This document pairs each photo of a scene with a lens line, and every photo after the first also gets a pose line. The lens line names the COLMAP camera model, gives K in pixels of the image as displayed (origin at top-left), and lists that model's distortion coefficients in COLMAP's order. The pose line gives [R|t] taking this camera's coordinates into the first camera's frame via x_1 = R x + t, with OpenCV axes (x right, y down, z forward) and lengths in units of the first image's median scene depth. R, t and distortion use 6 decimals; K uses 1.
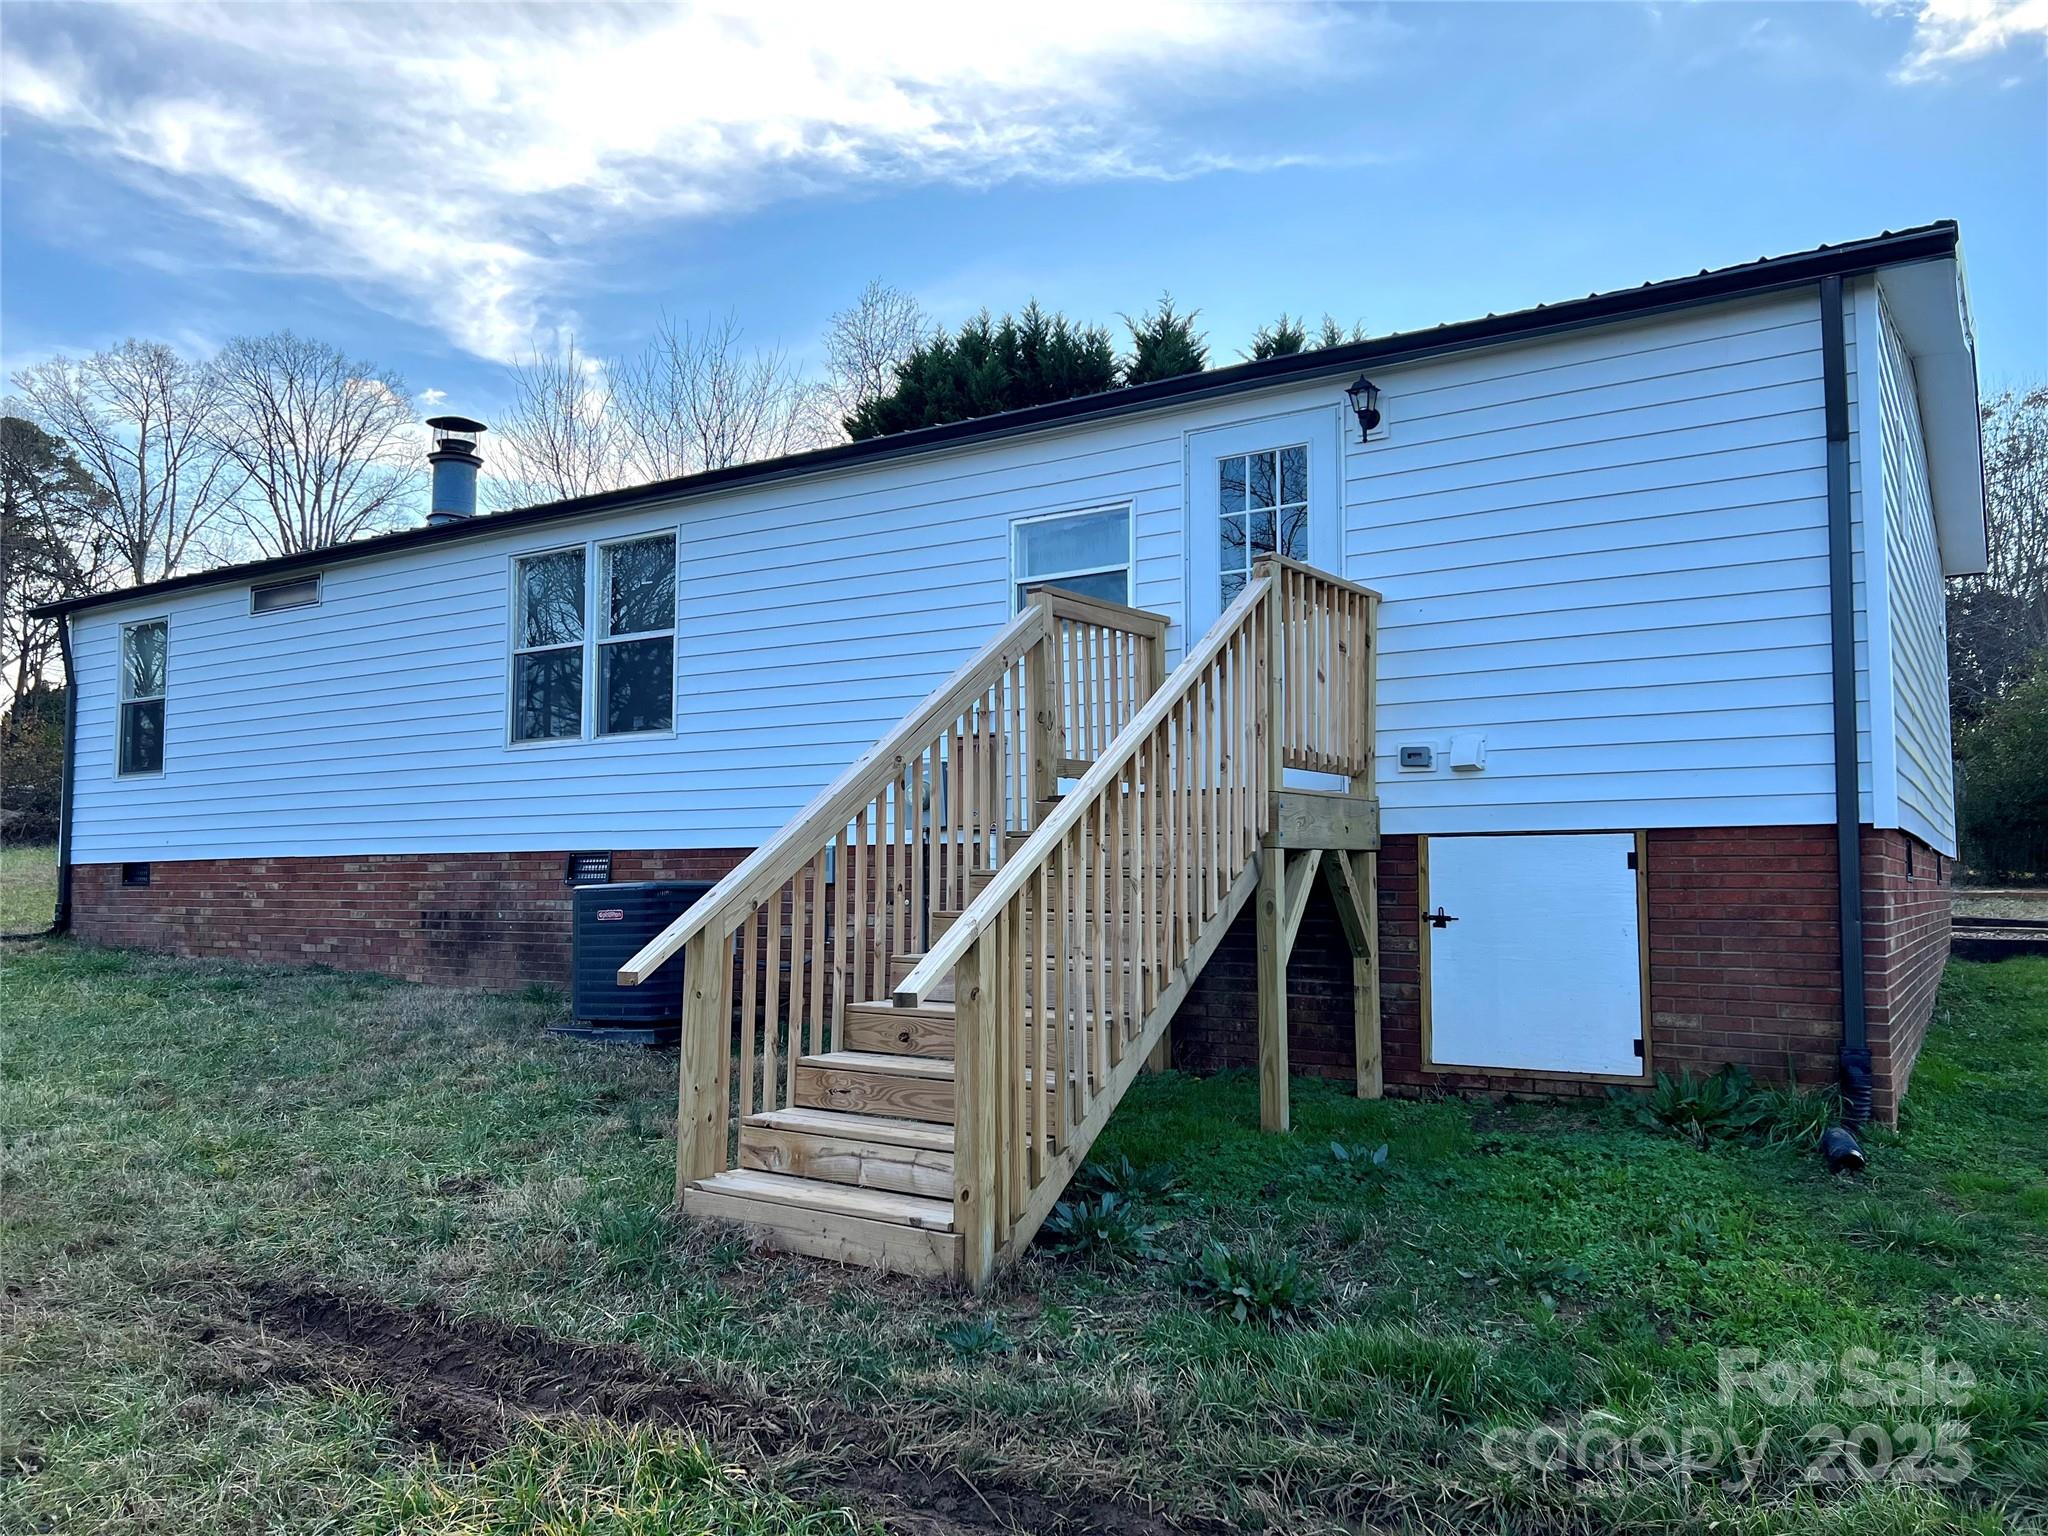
lens RADIAL K [[1540.3, 0, 1019.9], [0, 1540.3, 782.8], [0, 0, 1]] dist [0.076278, -0.085646]
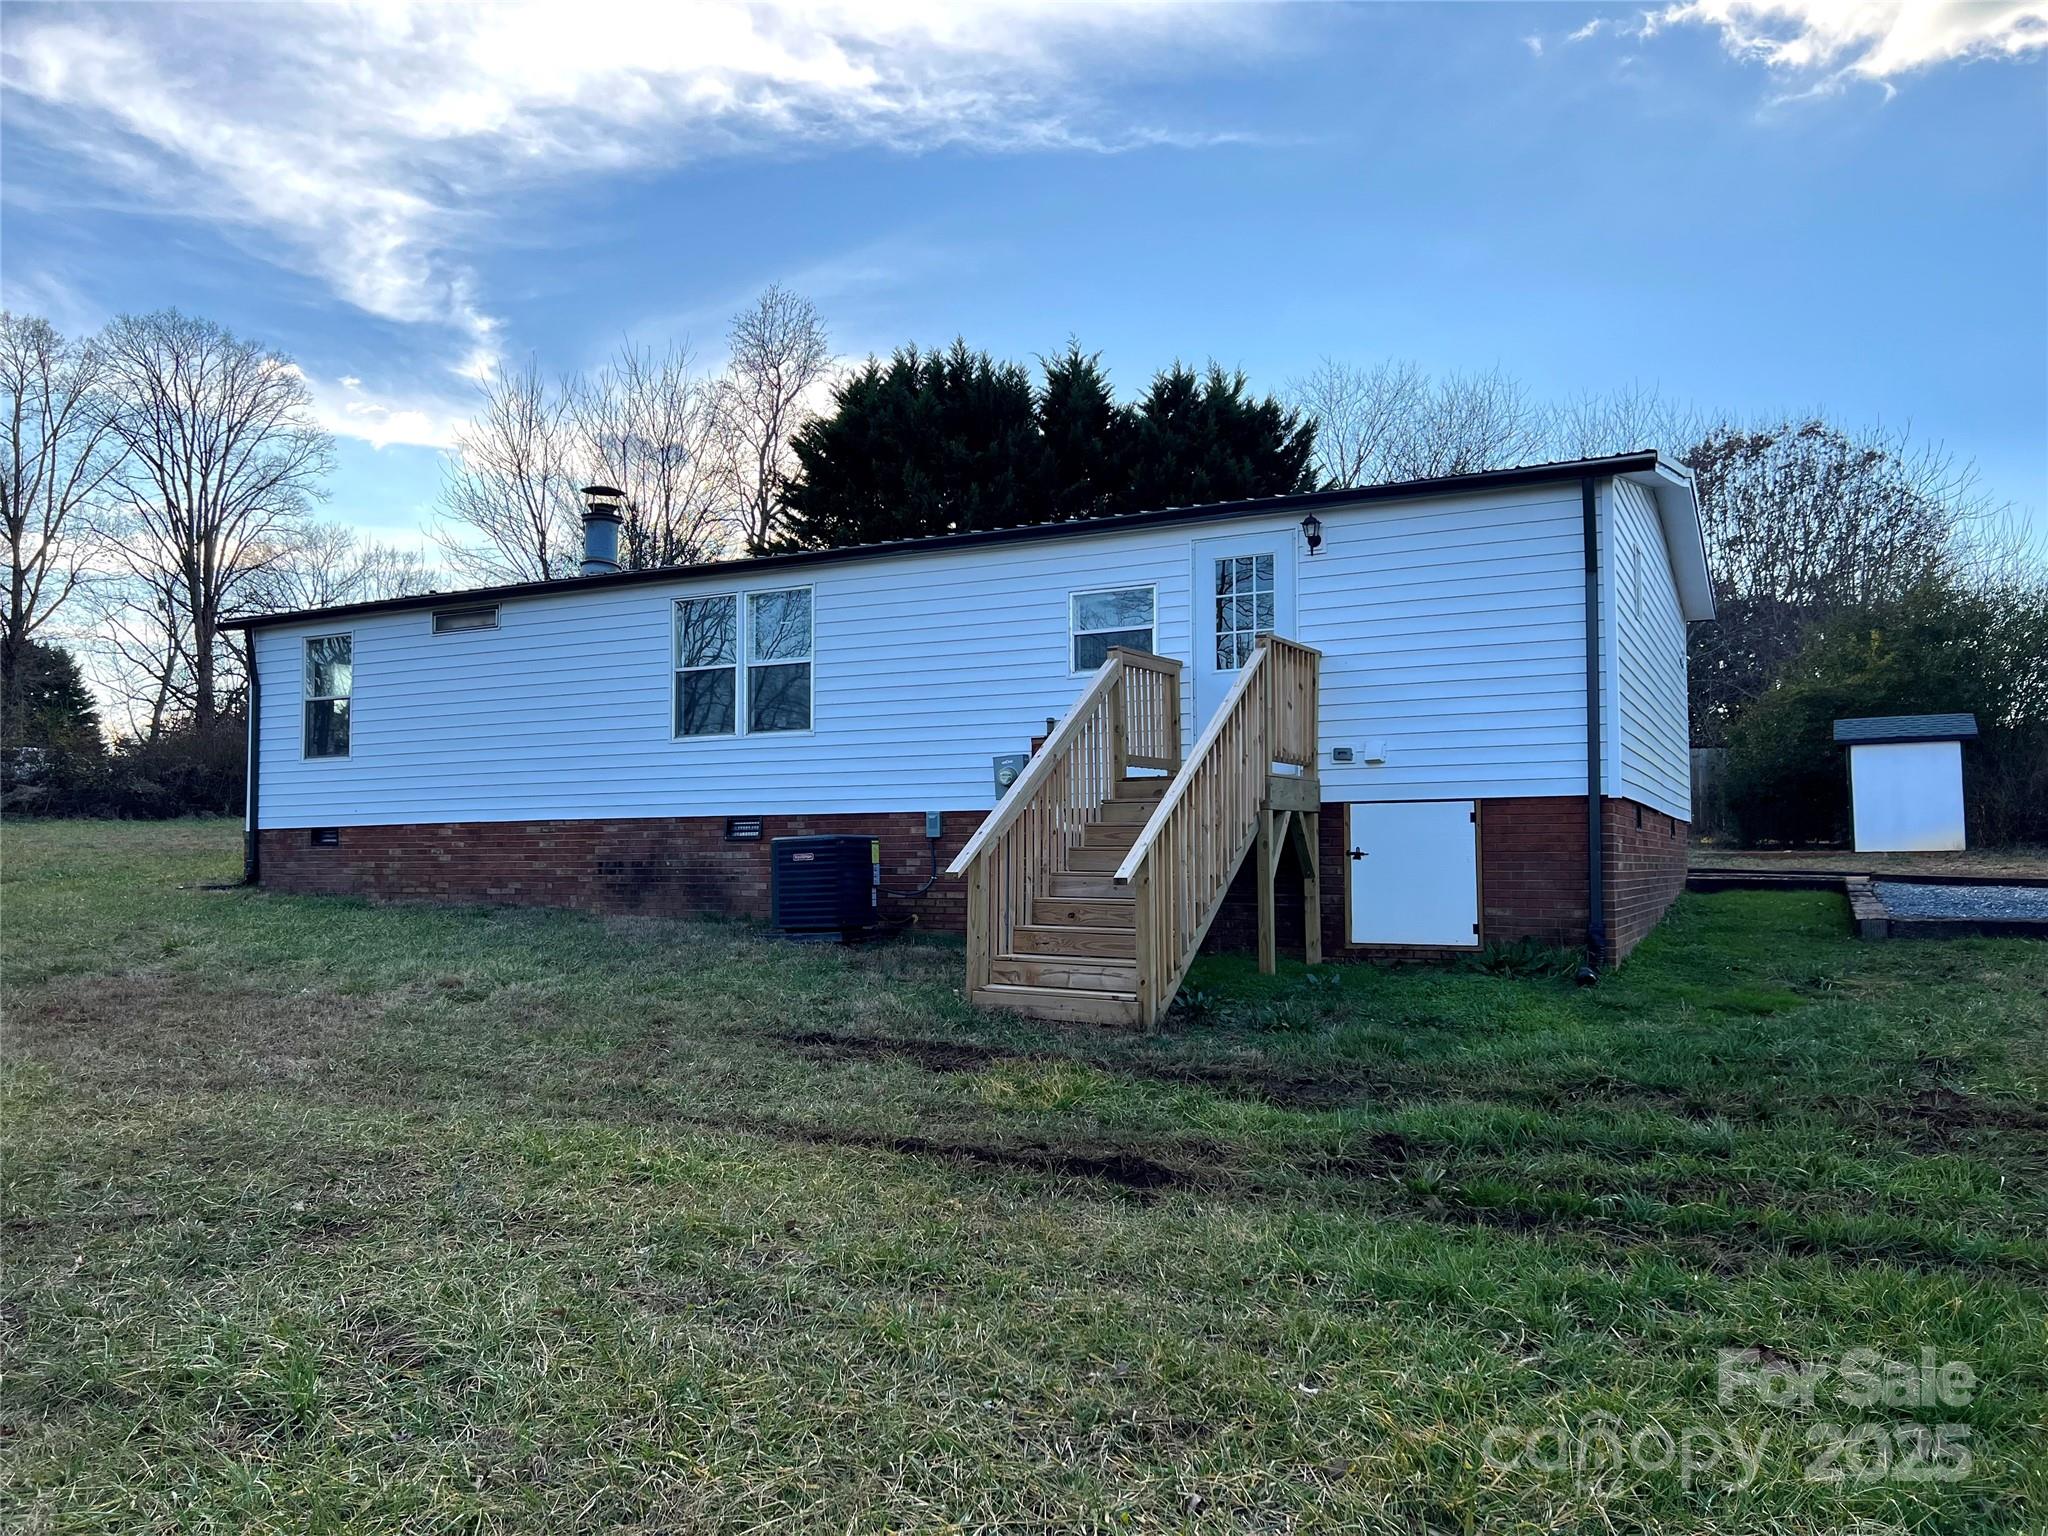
lens RADIAL K [[1540.3, 0, 1018.6], [0, 1540.3, 784.9], [0, 0, 1]] dist [0.076278, -0.085646]
pose [[0.995504, 0.001928, 0.094703, -0.168631], [-0.003350, 0.999884, 0.014863, -0.005328], [-0.094663, -0.015113, 0.995395, -0.412021]]
